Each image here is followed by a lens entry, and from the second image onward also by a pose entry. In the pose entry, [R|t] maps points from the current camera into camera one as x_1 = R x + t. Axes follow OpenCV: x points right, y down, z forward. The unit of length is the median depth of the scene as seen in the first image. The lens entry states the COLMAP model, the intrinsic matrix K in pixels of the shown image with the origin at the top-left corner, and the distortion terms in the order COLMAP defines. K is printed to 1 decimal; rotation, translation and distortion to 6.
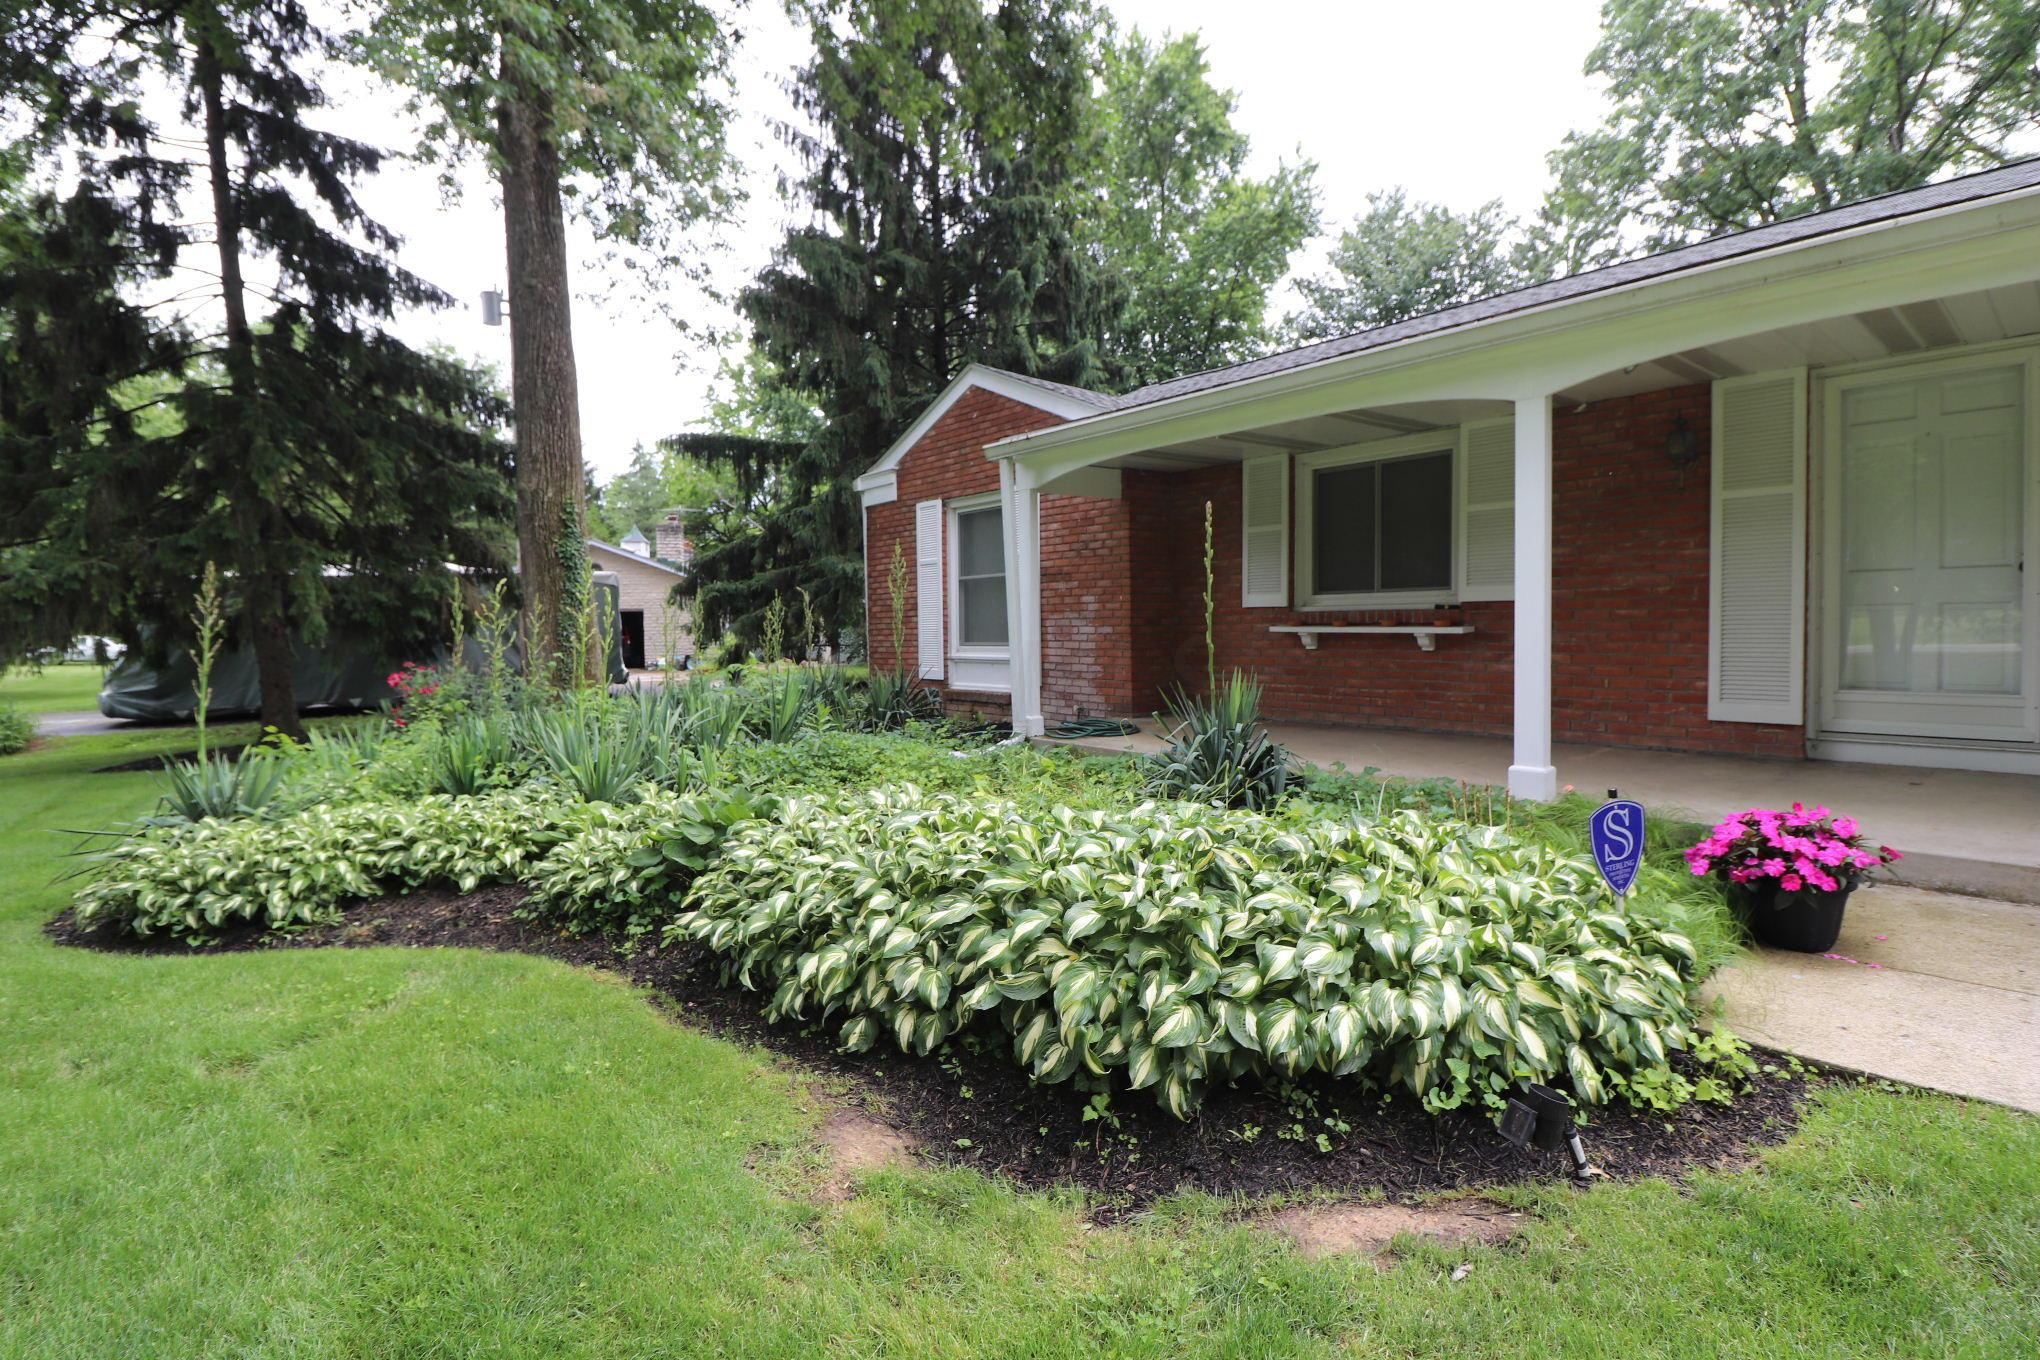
lens RADIAL K [[975.3, 0, 1011.9], [0, 975.3, 681.1], [0, 0, 1]] dist [-0.017926, -0.000907]
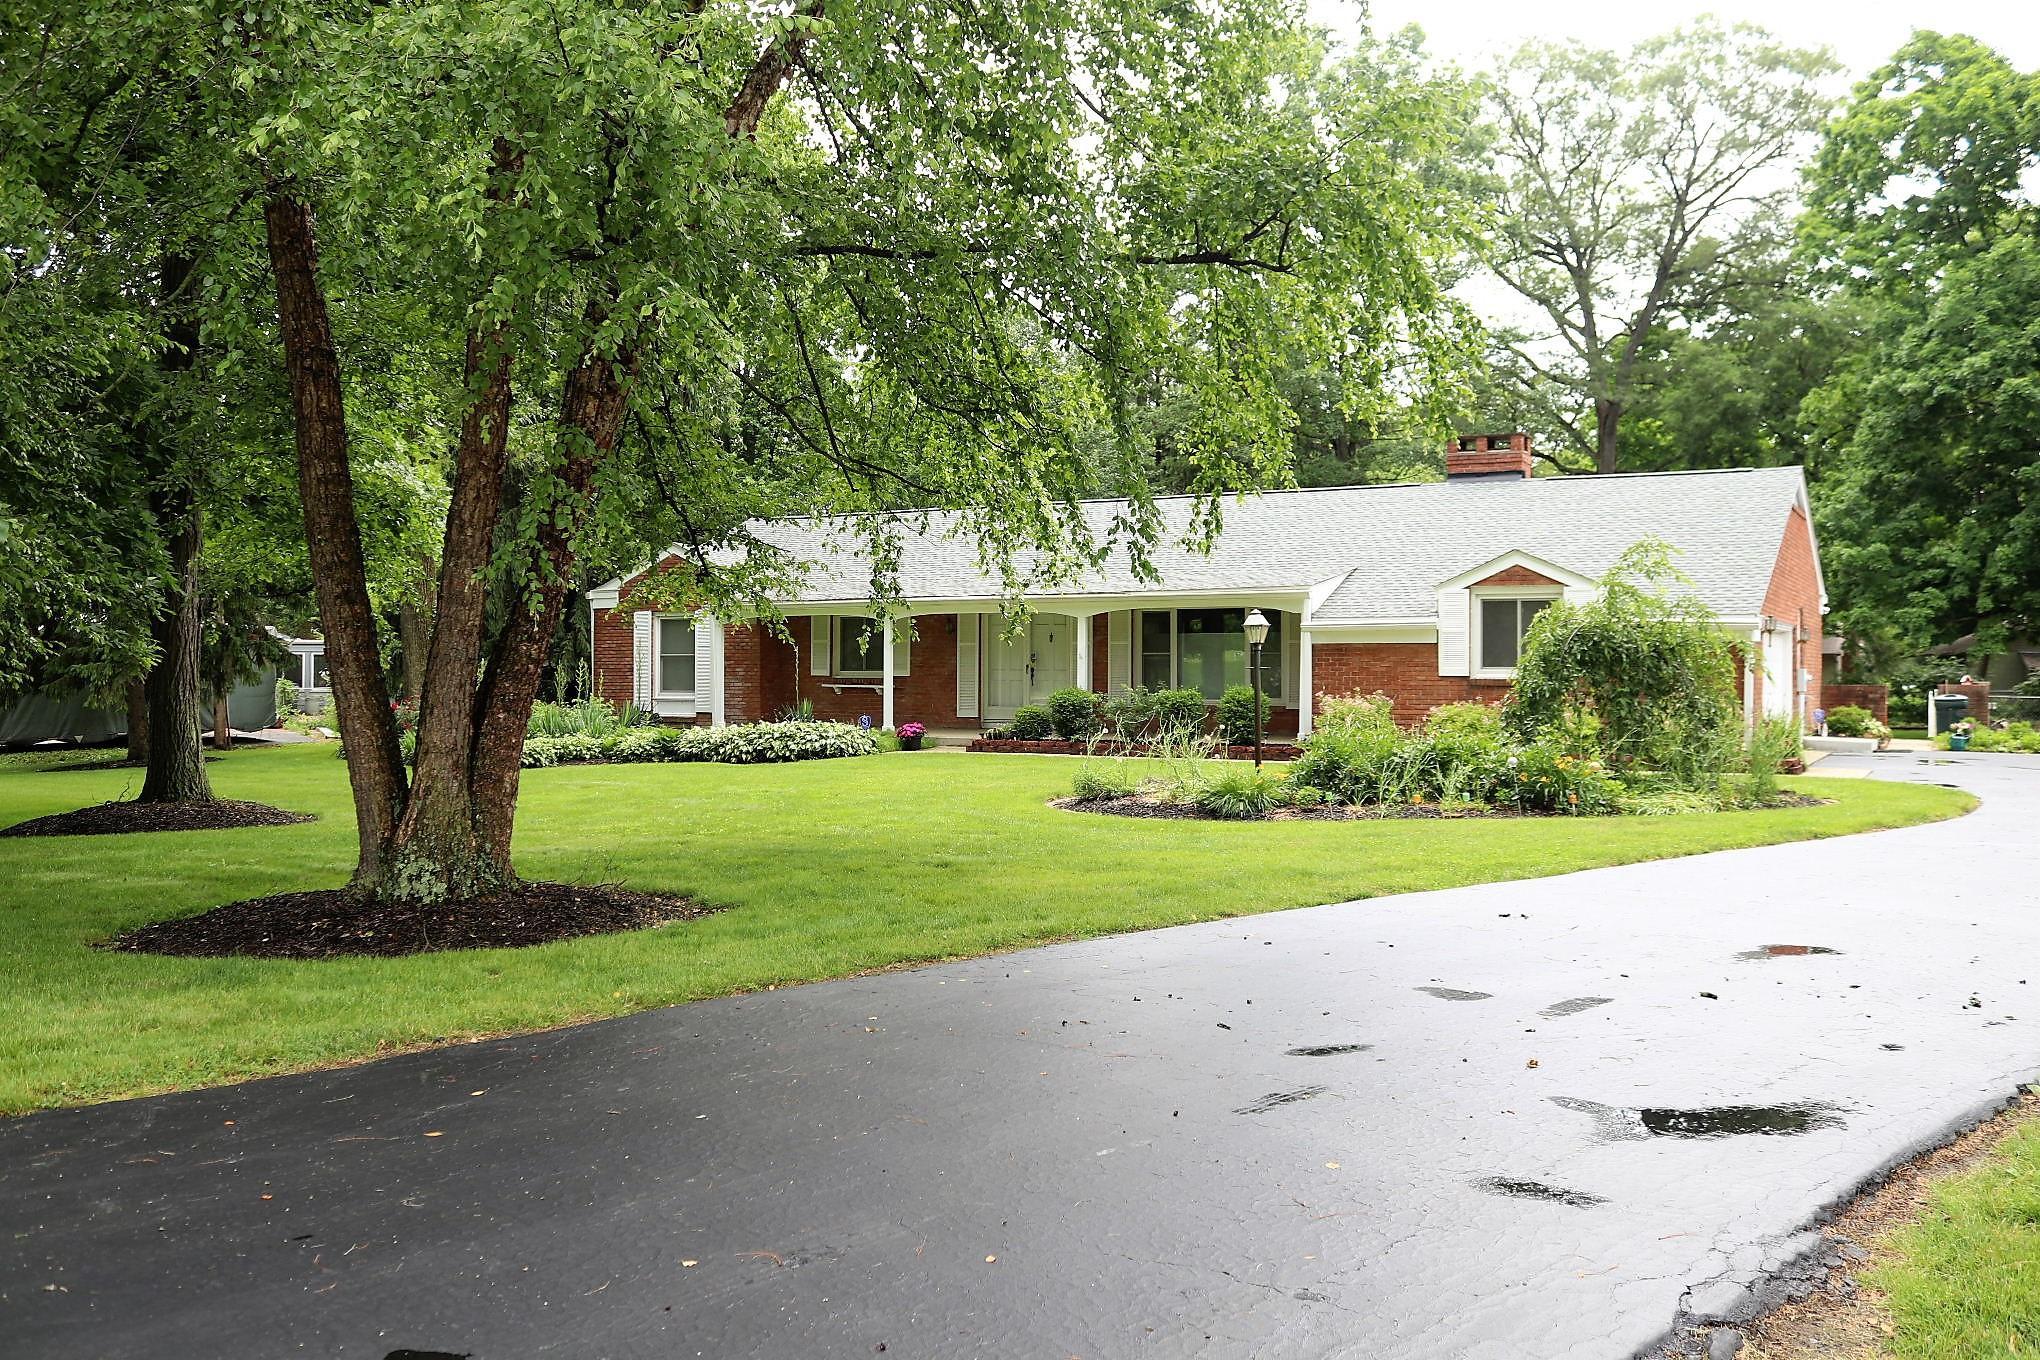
lens RADIAL K [[1715.0, 0, 1017.1], [0, 1715.0, 680.0], [0, 0, 1]] dist [-0.005884, -0.000331]
pose [[0.946858, 0.007692, 0.321559, -0.788669], [0.008285, 0.998799, -0.048288, 0.175924], [-0.321544, 0.048386, 0.945657, -3.884192]]
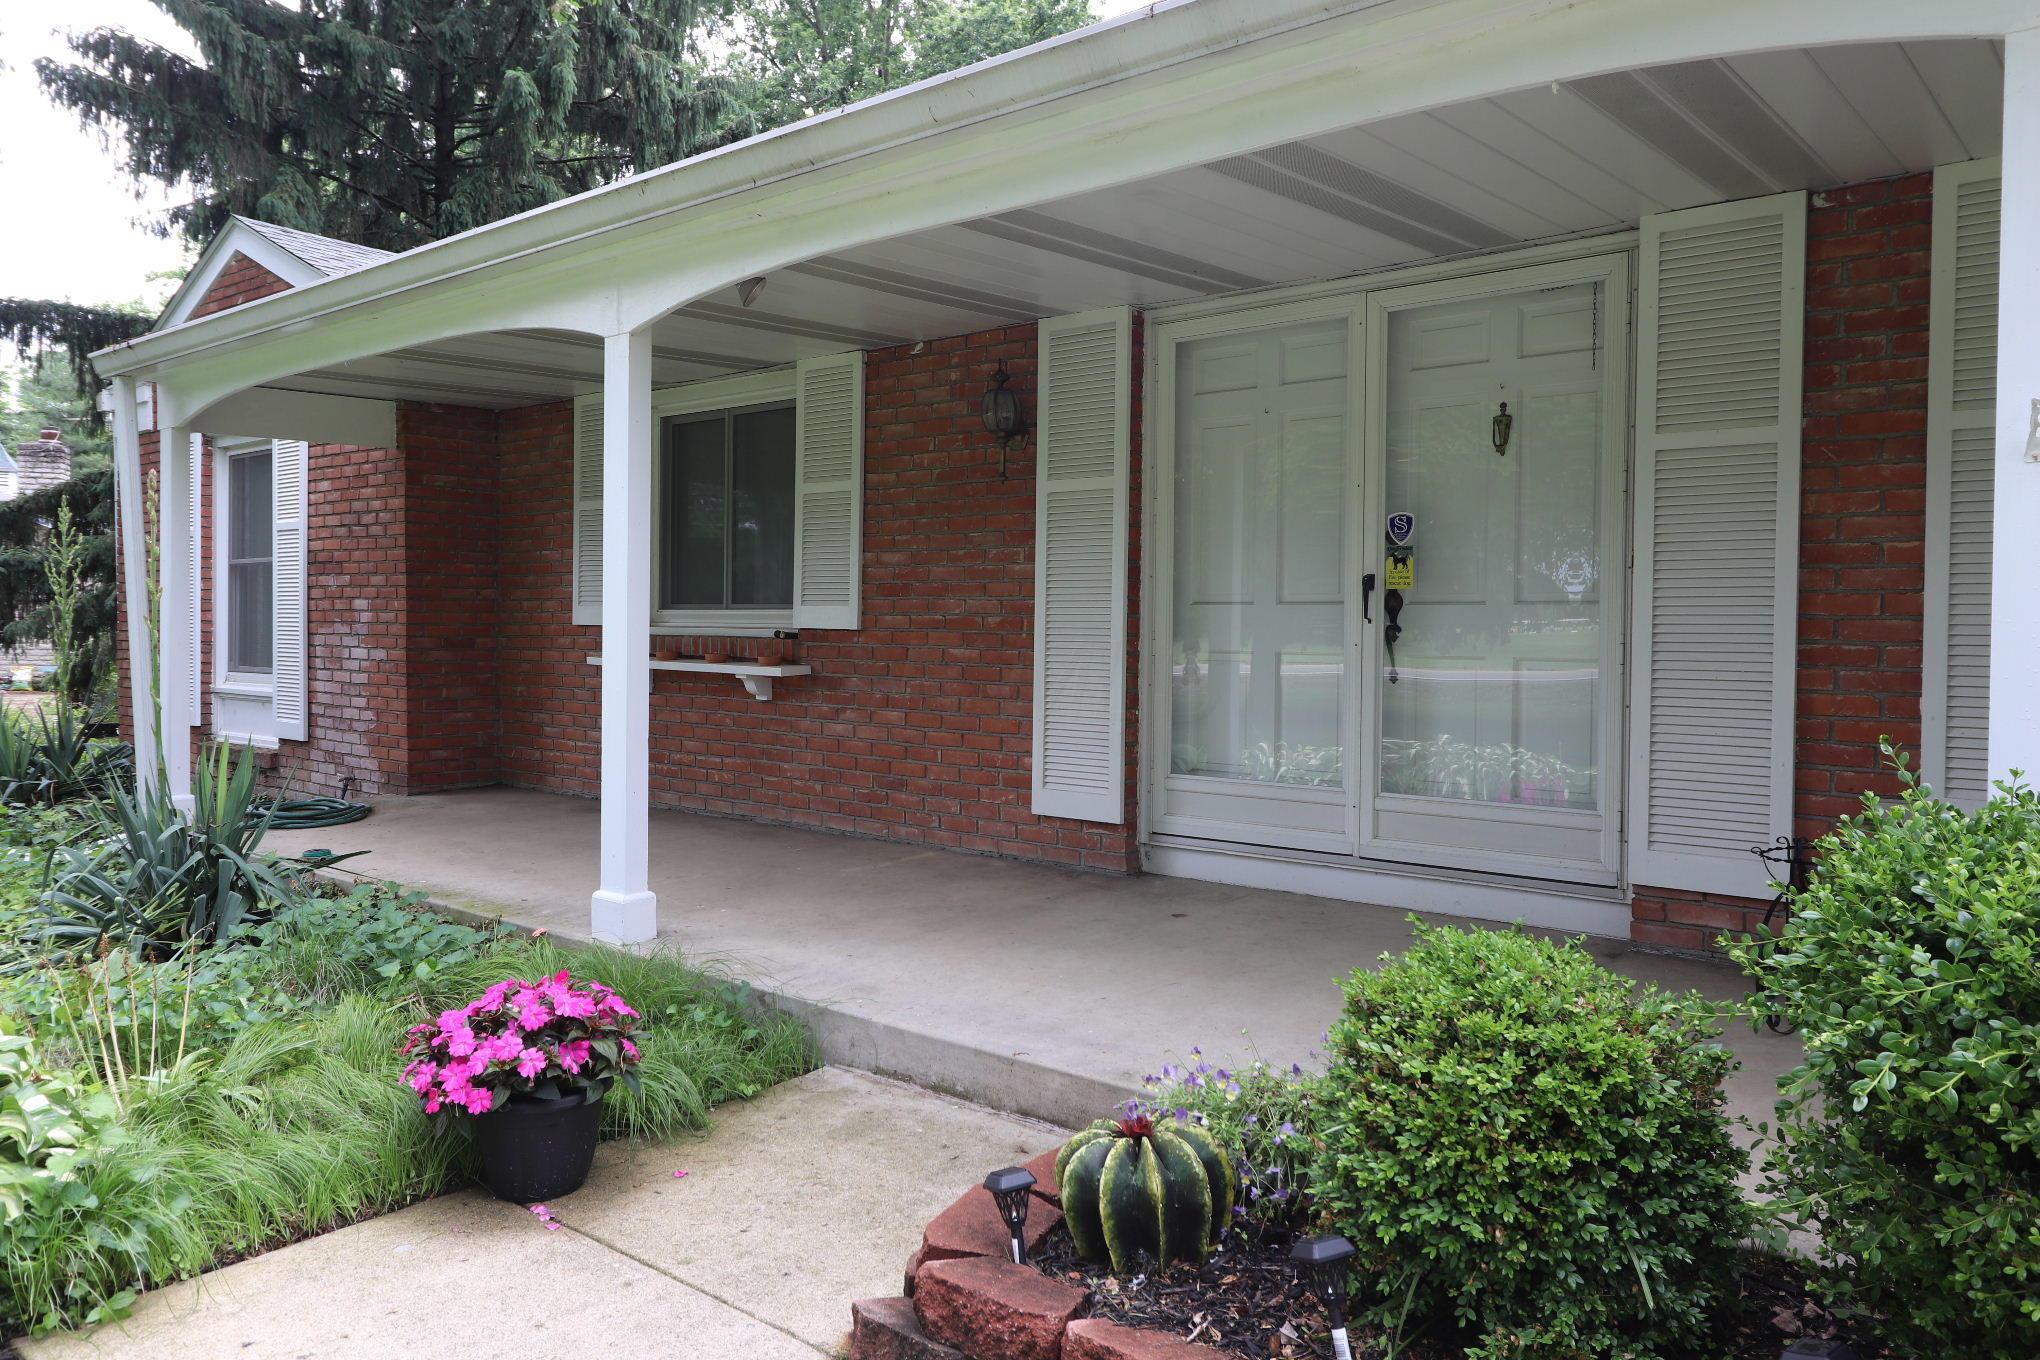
lens RADIAL K [[1495.0, 0, 1020.1], [0, 1495.0, 671.8], [0, 0, 1]] dist [-0.004562, -0.007585]
pose [[0.980687, 0.019563, 0.194602, 0.408519], [-0.013741, 0.999418, -0.031222, -0.022041], [-0.195099, 0.027945, 0.980385, -0.027622]]
